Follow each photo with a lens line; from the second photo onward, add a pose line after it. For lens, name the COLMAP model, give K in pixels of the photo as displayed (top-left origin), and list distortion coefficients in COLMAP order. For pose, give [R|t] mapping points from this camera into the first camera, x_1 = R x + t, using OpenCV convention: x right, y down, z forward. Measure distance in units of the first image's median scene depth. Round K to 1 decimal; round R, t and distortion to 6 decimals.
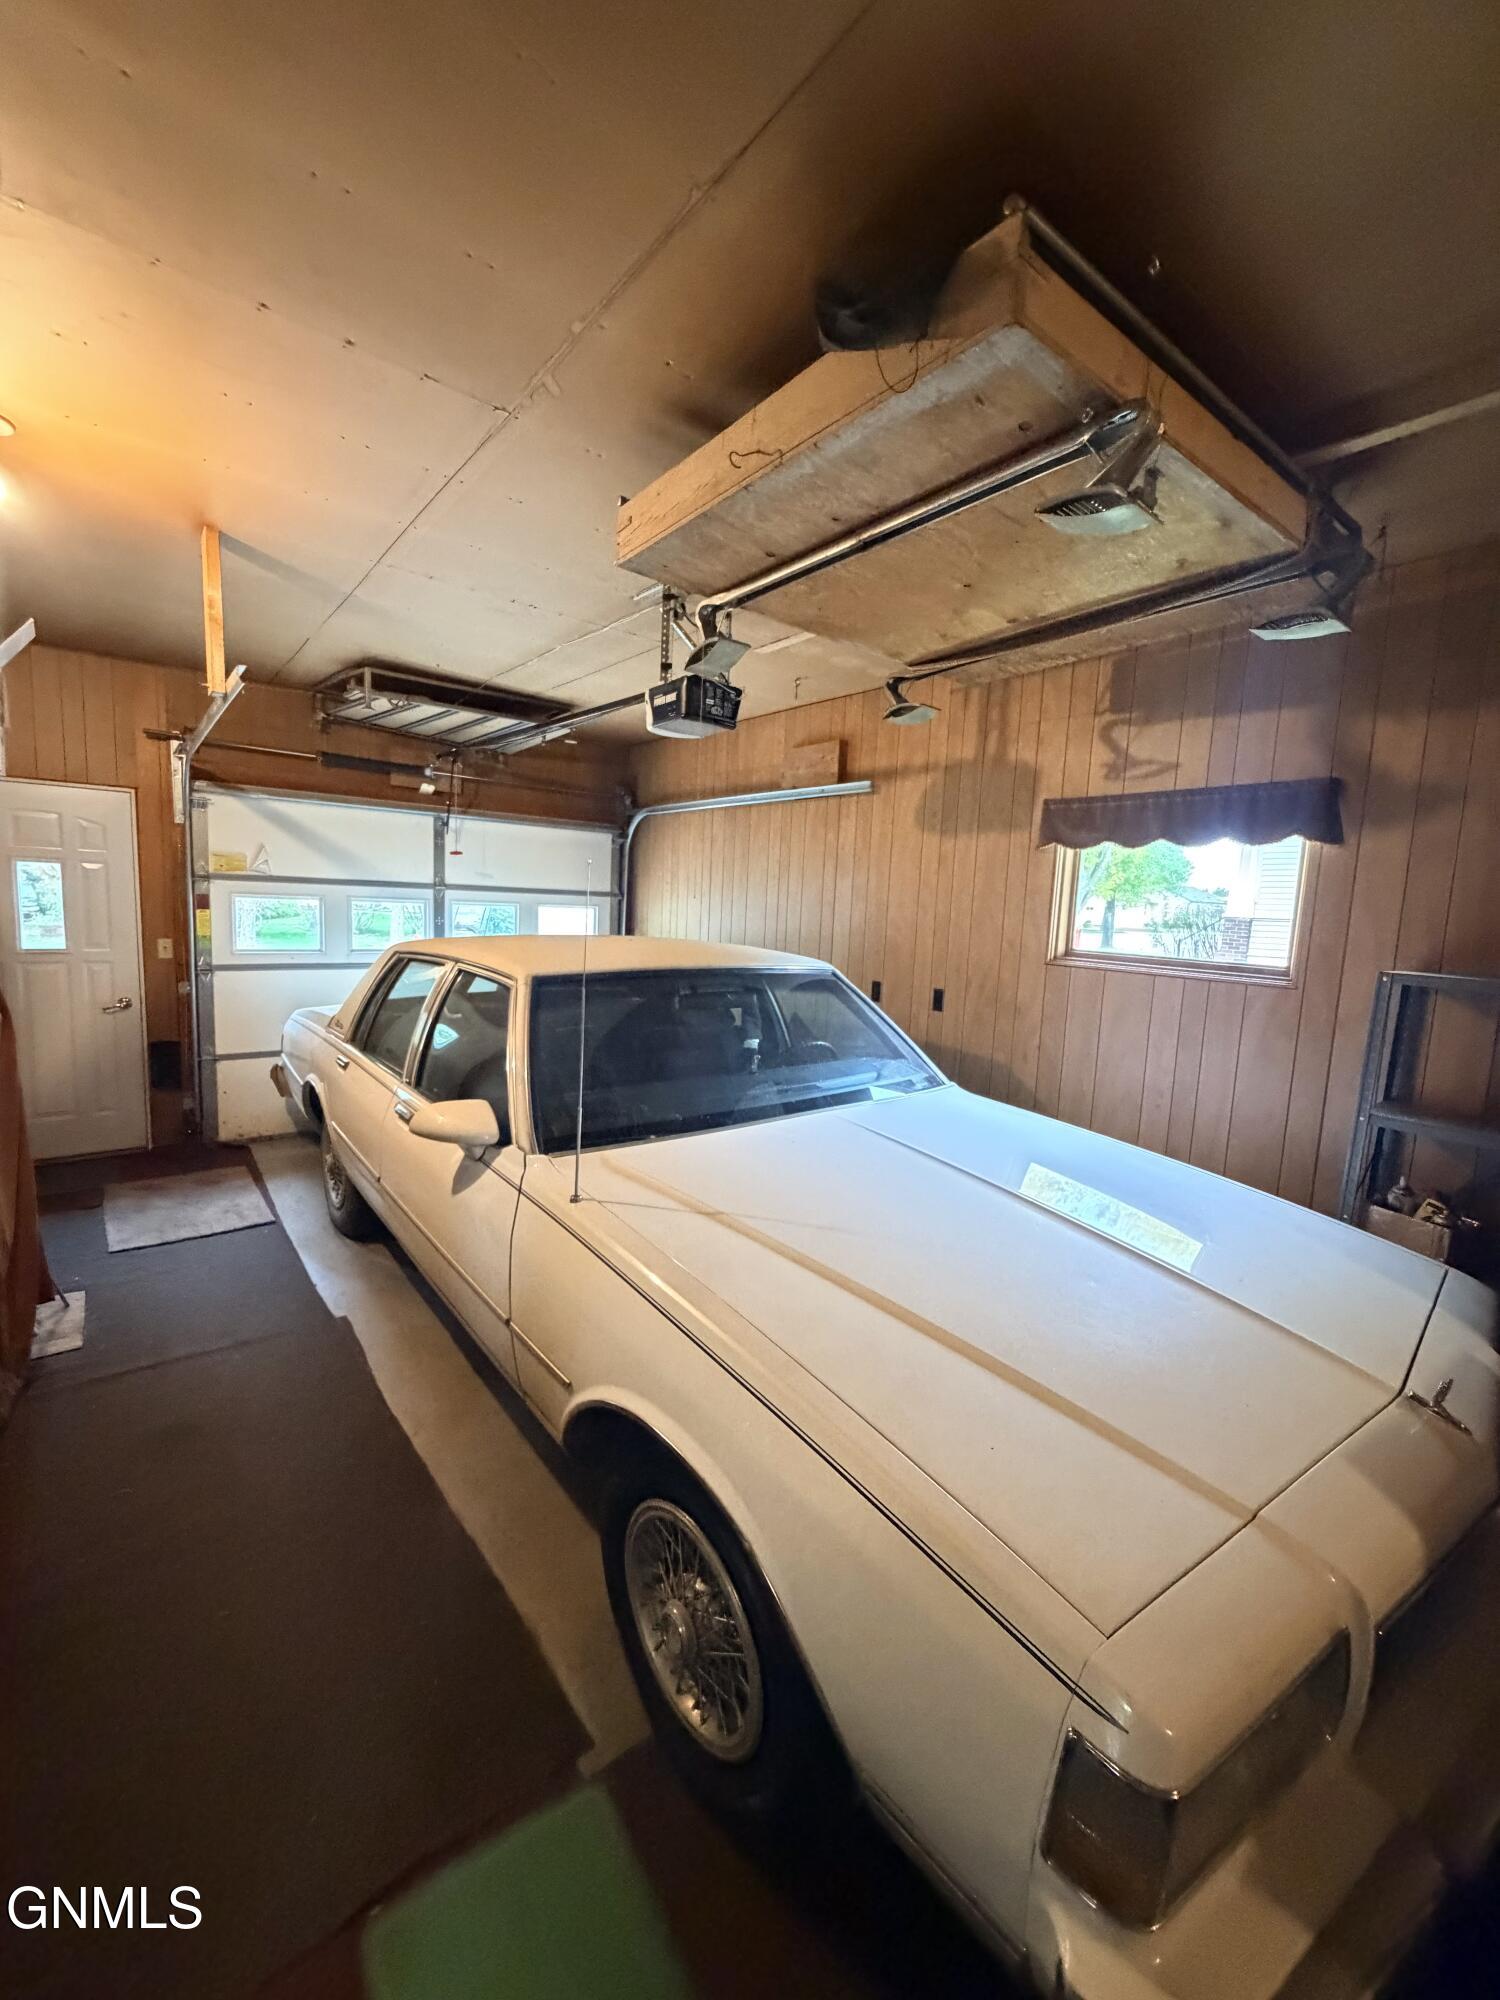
lens RADIAL K [[801.8, 0, 747.5], [0, 801.8, 996.0], [0, 0, 1]] dist [0.003948, 0.000032]
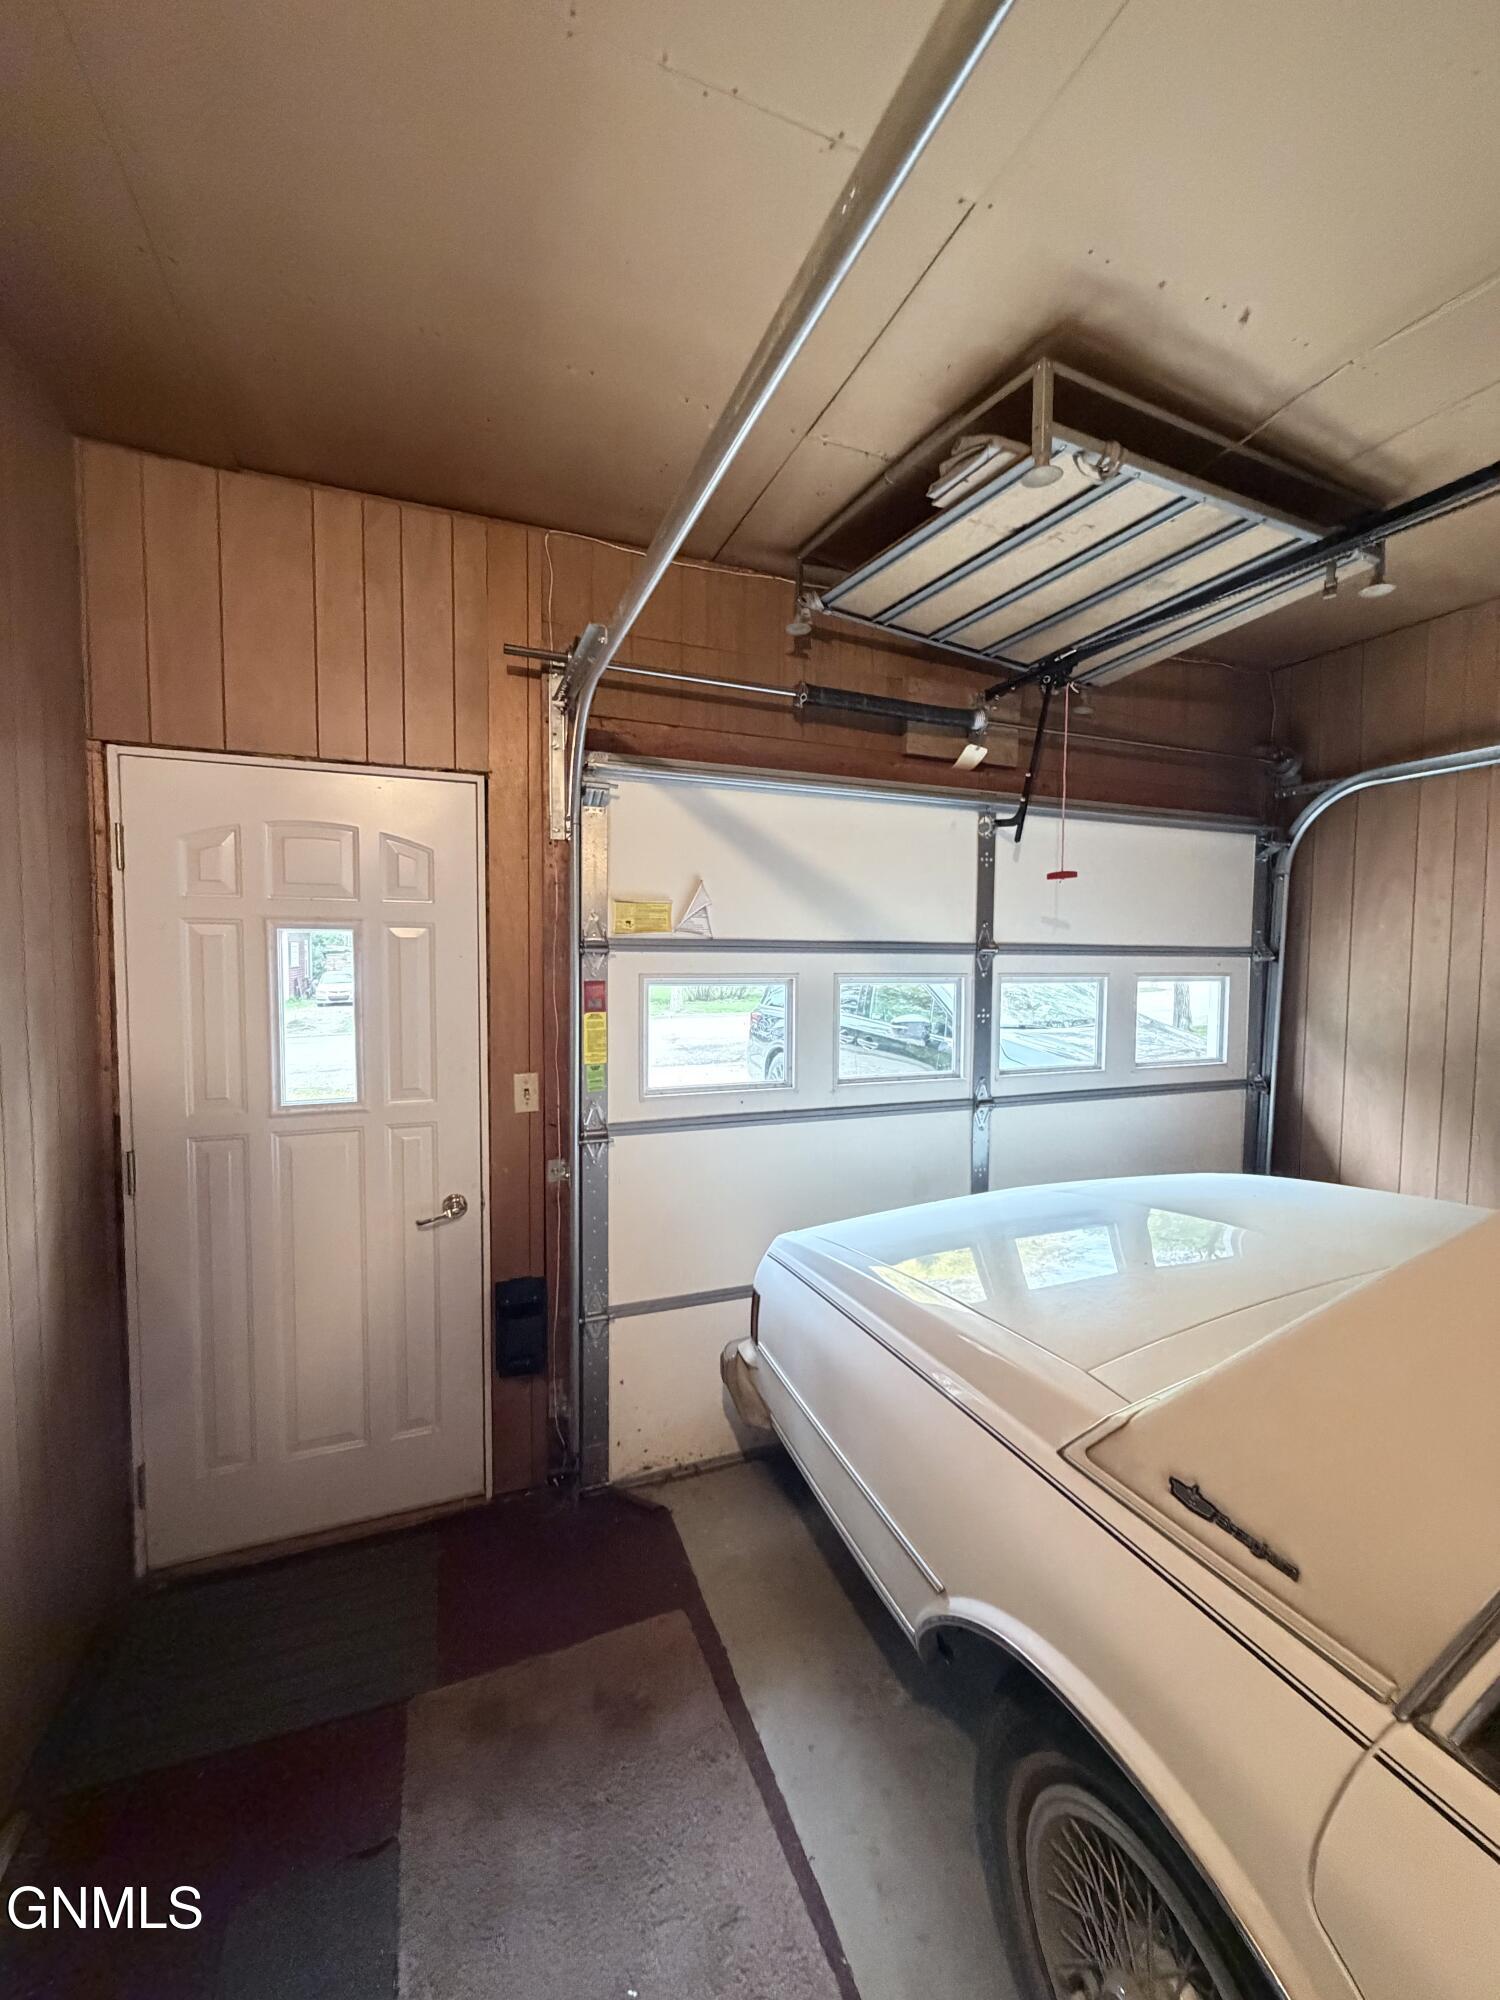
lens RADIAL K [[801.8, 0, 754.5], [0, 801.8, 997.2], [0, 0, 1]] dist [0.003948, 0.000032]
pose [[0.958385, -0.017738, -0.284926, -0.438695], [-0.001276, 0.997792, -0.066408, -0.083498], [0.285475, 0.064008, 0.956246, 0.551226]]
